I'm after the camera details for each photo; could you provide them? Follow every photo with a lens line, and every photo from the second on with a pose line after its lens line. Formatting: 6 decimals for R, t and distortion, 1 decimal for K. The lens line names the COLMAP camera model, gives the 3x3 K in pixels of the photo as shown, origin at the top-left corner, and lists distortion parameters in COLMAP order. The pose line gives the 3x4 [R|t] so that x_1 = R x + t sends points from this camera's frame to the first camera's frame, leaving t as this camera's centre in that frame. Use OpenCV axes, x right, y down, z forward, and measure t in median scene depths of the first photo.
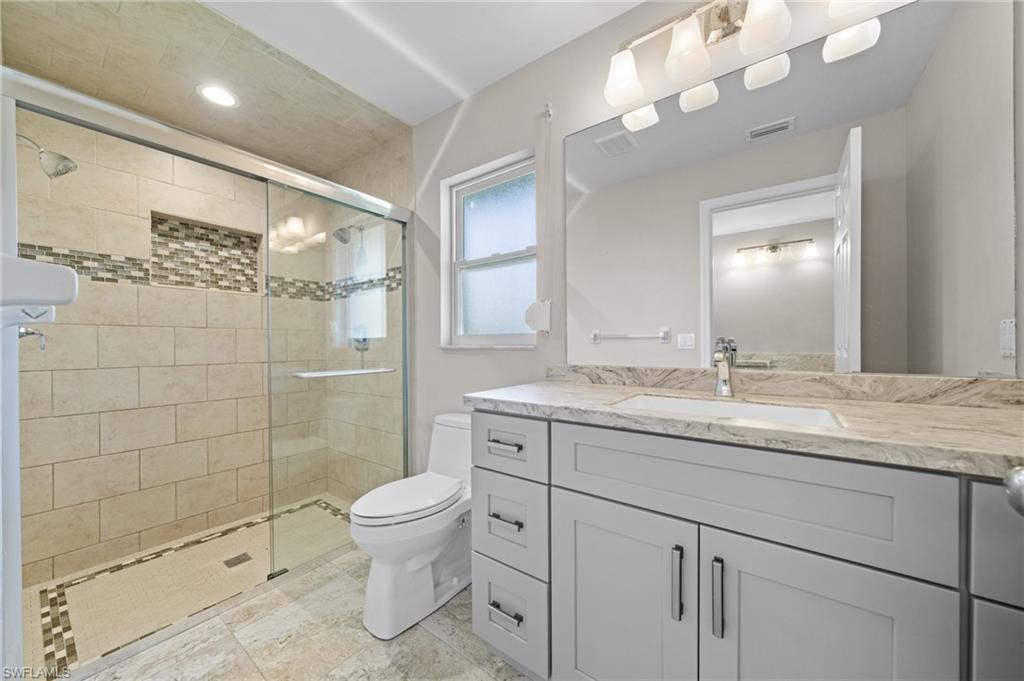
lens RADIAL K [[362.3, 0, 506.8], [0, 362.3, 343.4], [0, 0, 1]] dist [-0.001045, -0.000026]
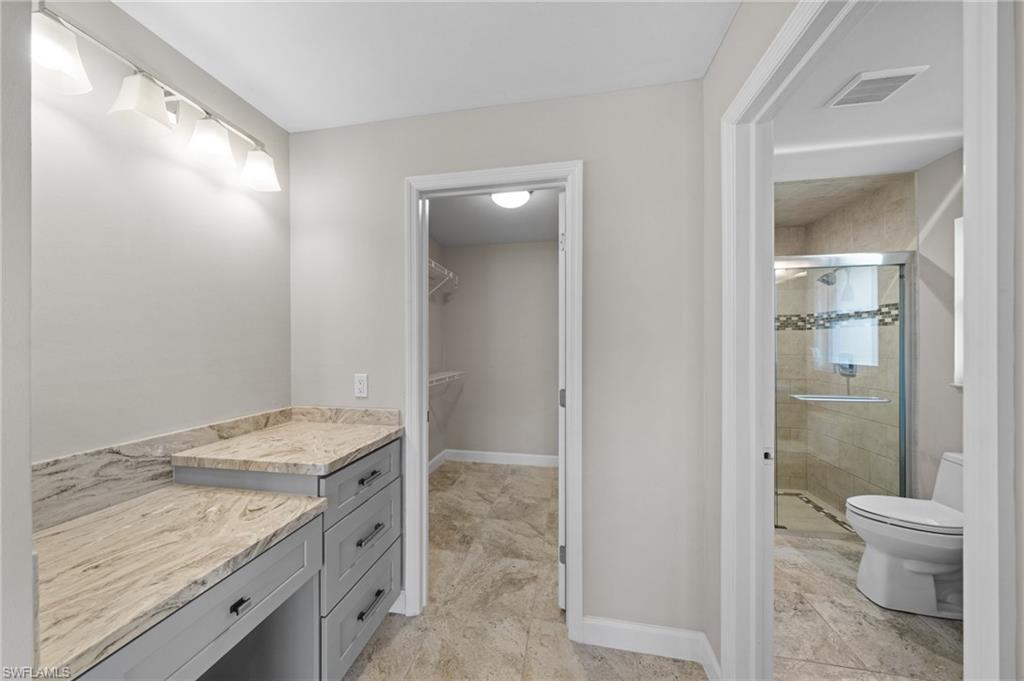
lens RADIAL K [[352.1, 0, 504.5], [0, 352.1, 343.2], [0, 0, 1]] dist [-0.001629, -0.000183]
pose [[0.432118, 0.006136, -0.901796, 0.136332], [0.005764, 0.999938, 0.009566, -0.108359], [0.901799, -0.009332, 0.432056, -0.475597]]
